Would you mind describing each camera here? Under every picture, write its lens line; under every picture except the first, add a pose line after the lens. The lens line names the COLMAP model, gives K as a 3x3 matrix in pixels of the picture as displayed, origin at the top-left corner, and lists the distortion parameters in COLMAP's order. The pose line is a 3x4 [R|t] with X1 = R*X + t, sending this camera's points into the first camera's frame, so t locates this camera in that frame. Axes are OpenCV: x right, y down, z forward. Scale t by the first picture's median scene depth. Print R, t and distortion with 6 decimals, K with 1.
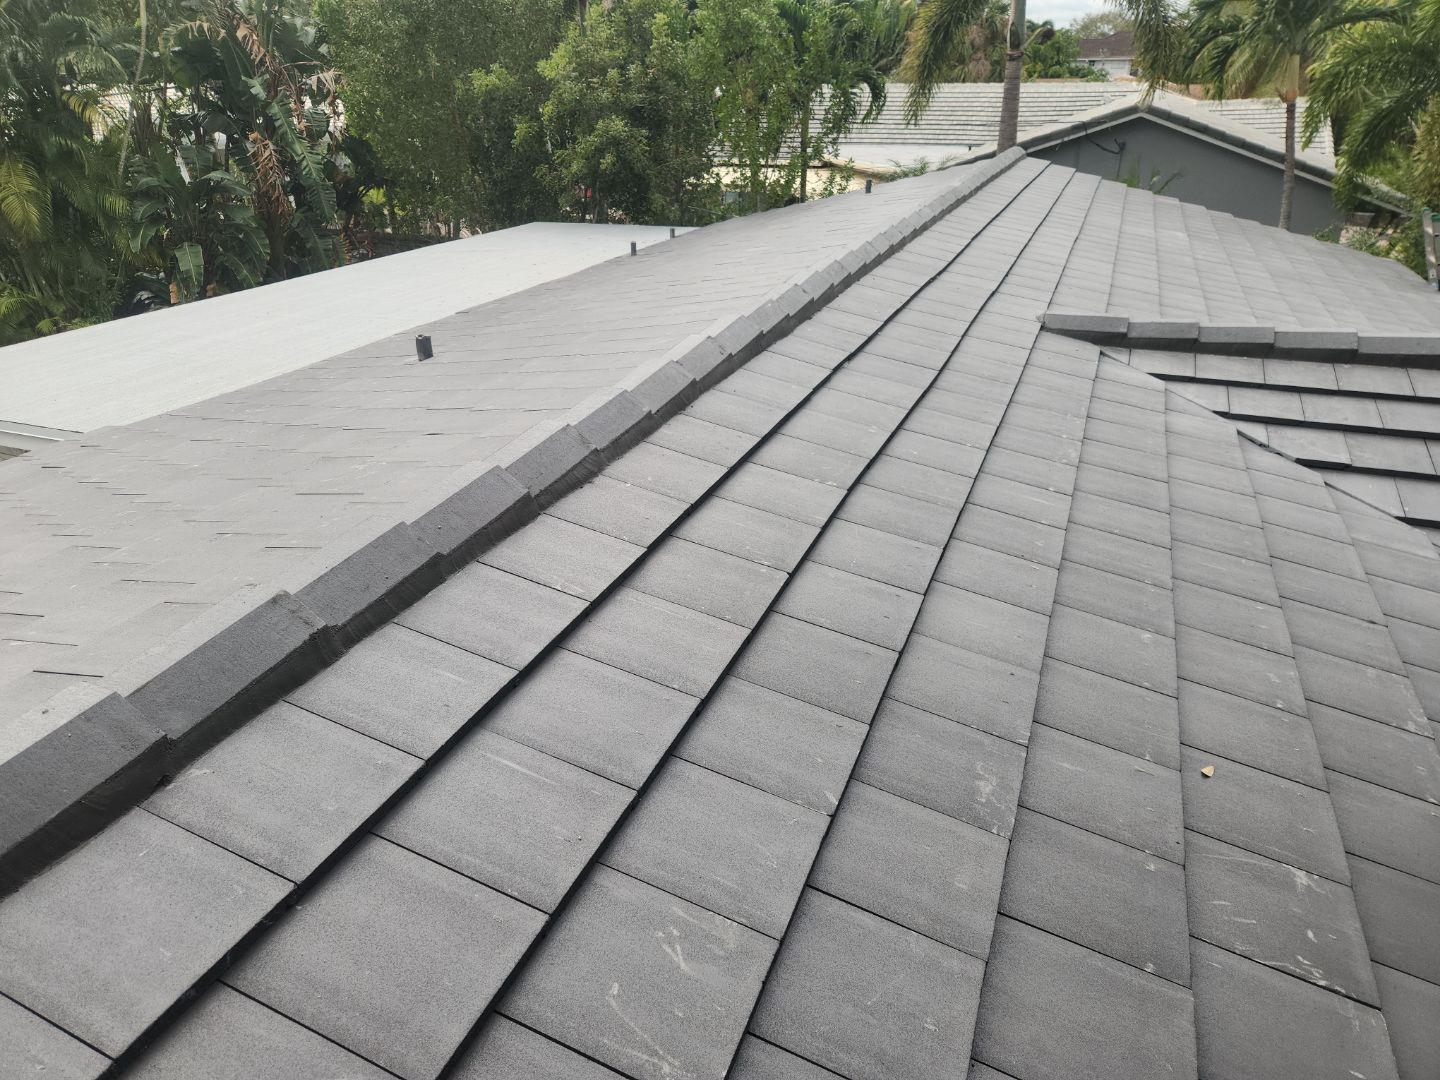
lens RADIAL K [[946.4, 0, 720.0], [0, 946.4, 540.0], [0, 0, 1]] dist [0.137089, -0.080794]
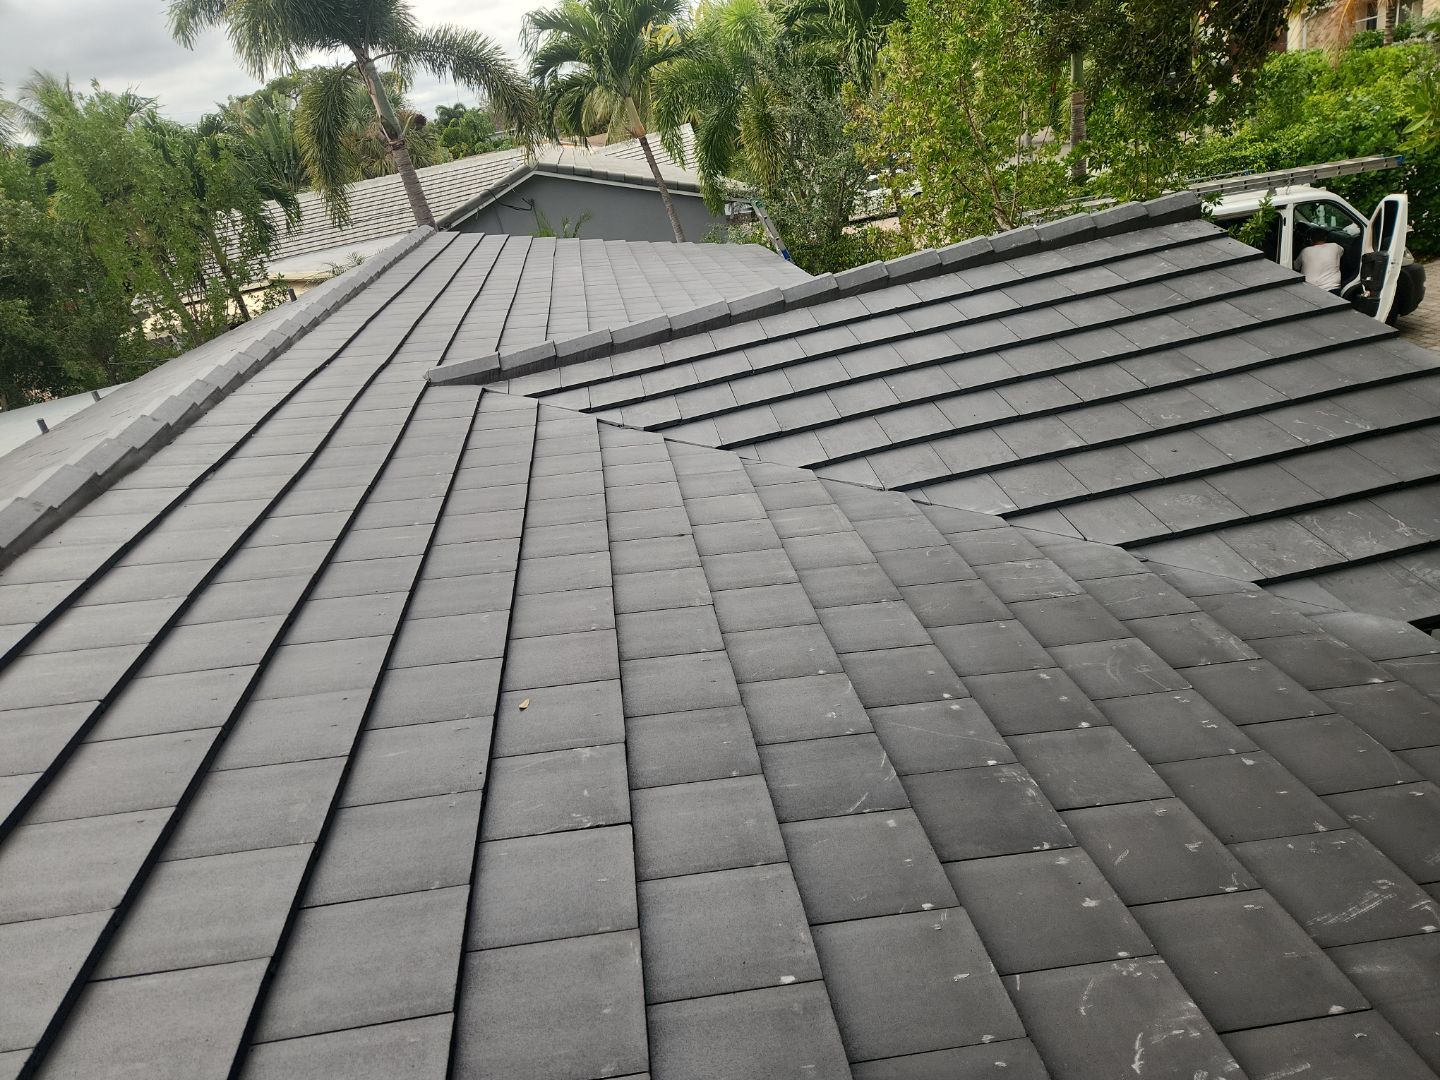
lens RADIAL K [[974.9, 0, 720.0], [0, 974.9, 540.0], [0, 0, 1]] dist [0.138747, -0.001536]
pose [[0.877323, -0.361207, 0.315966, 0.117963], [0.385506, 0.922571, -0.015745, 0.047830], [-0.285814, 0.135620, 0.948640, -0.067788]]
